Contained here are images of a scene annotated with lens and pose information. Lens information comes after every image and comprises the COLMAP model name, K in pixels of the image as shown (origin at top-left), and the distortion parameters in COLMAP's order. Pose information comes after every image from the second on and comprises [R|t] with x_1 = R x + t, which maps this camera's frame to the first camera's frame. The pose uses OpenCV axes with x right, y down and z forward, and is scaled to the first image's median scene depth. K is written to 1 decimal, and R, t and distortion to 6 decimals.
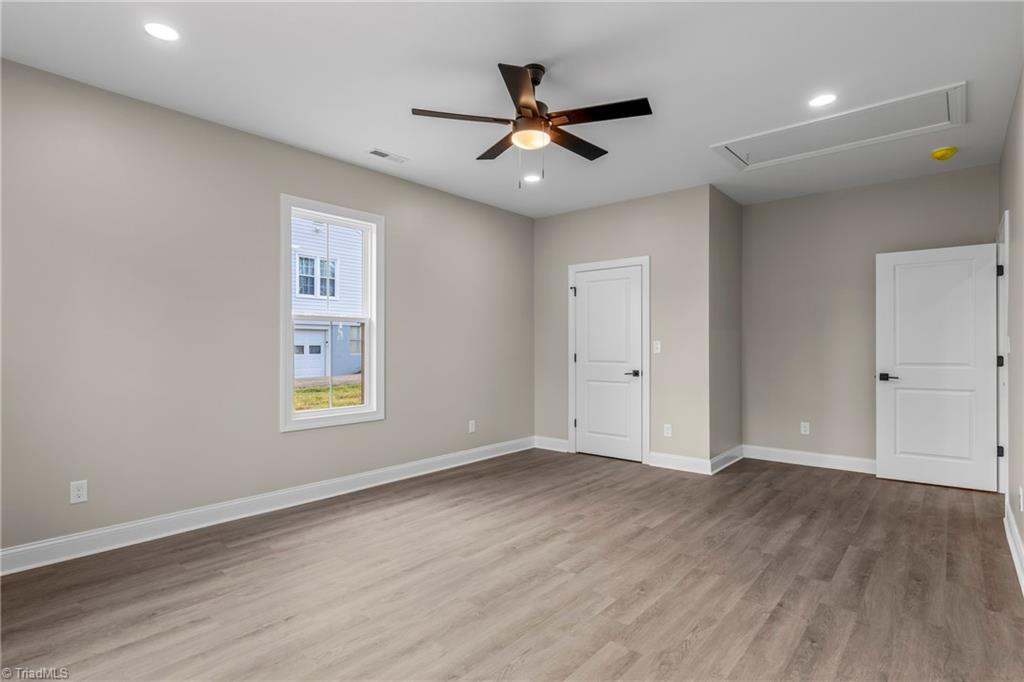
lens RADIAL K [[518.4, 0, 509.6], [0, 518.4, 341.6], [0, 0, 1]] dist [0.001855, 0.000475]
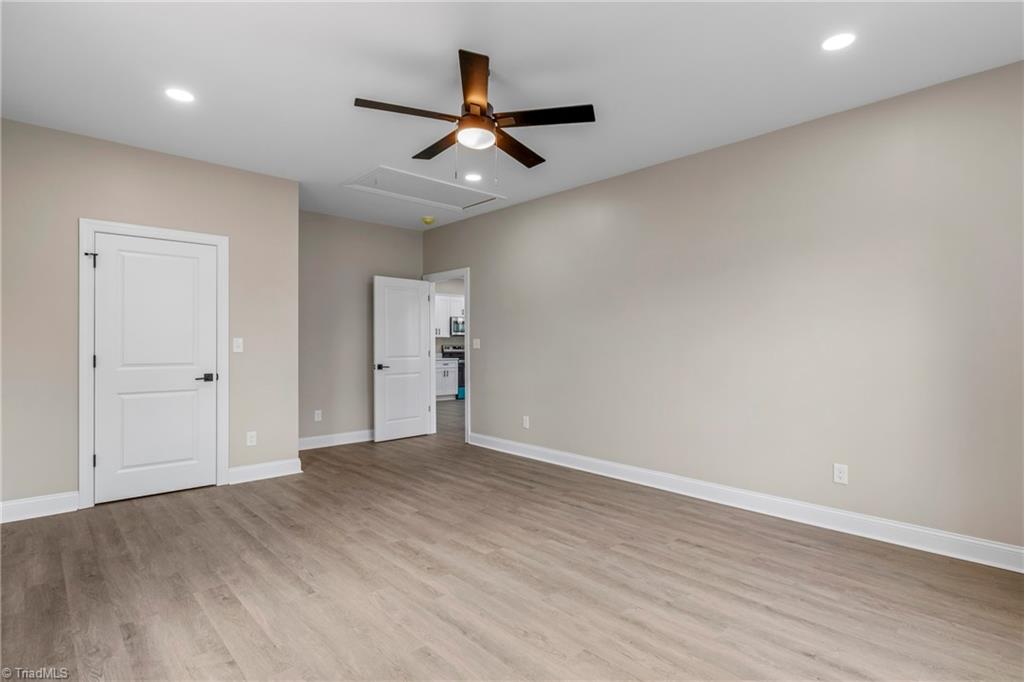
lens RADIAL K [[518.4, 0, 509.6], [0, 518.4, 341.6], [0, 0, 1]] dist [0.001855, 0.000475]
pose [[0.114859, 0.004812, 0.993370, -0.735365], [-0.011801, 0.999924, -0.003480, 0.005103], [-0.993312, -0.011323, 0.114907, 0.644442]]
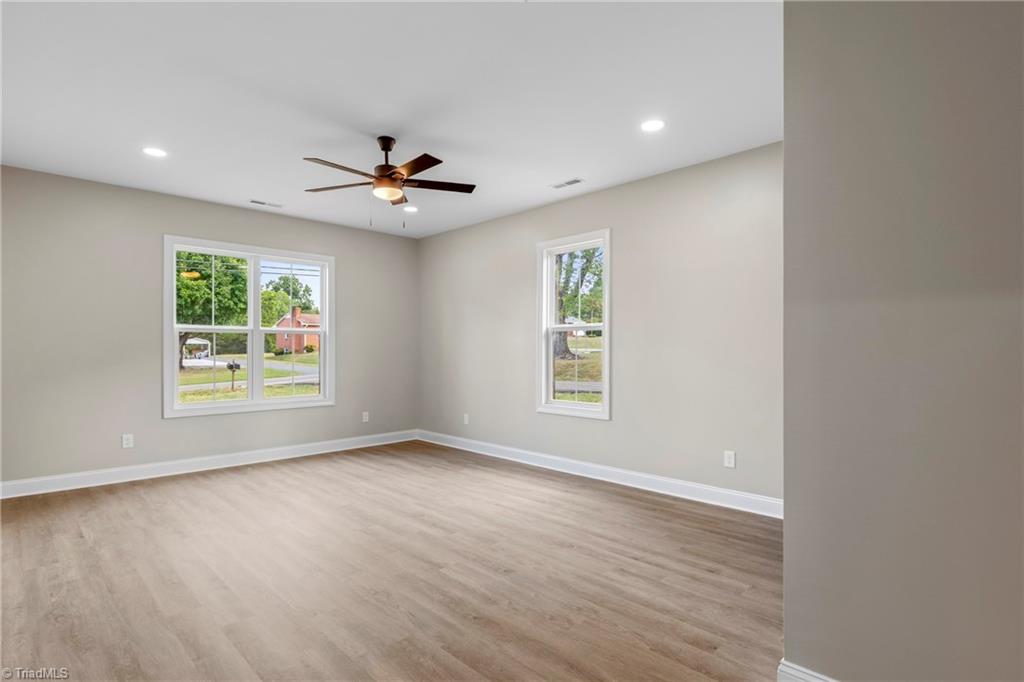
lens RADIAL K [[518.4, 0, 509.6], [0, 518.4, 341.6], [0, 0, 1]] dist [0.001855, 0.000475]
pose [[-0.092024, -0.016642, -0.995618, 1.023720], [0.010045, 0.999794, -0.017640, 0.009151], [0.995706, -0.011625, -0.091837, 1.114517]]
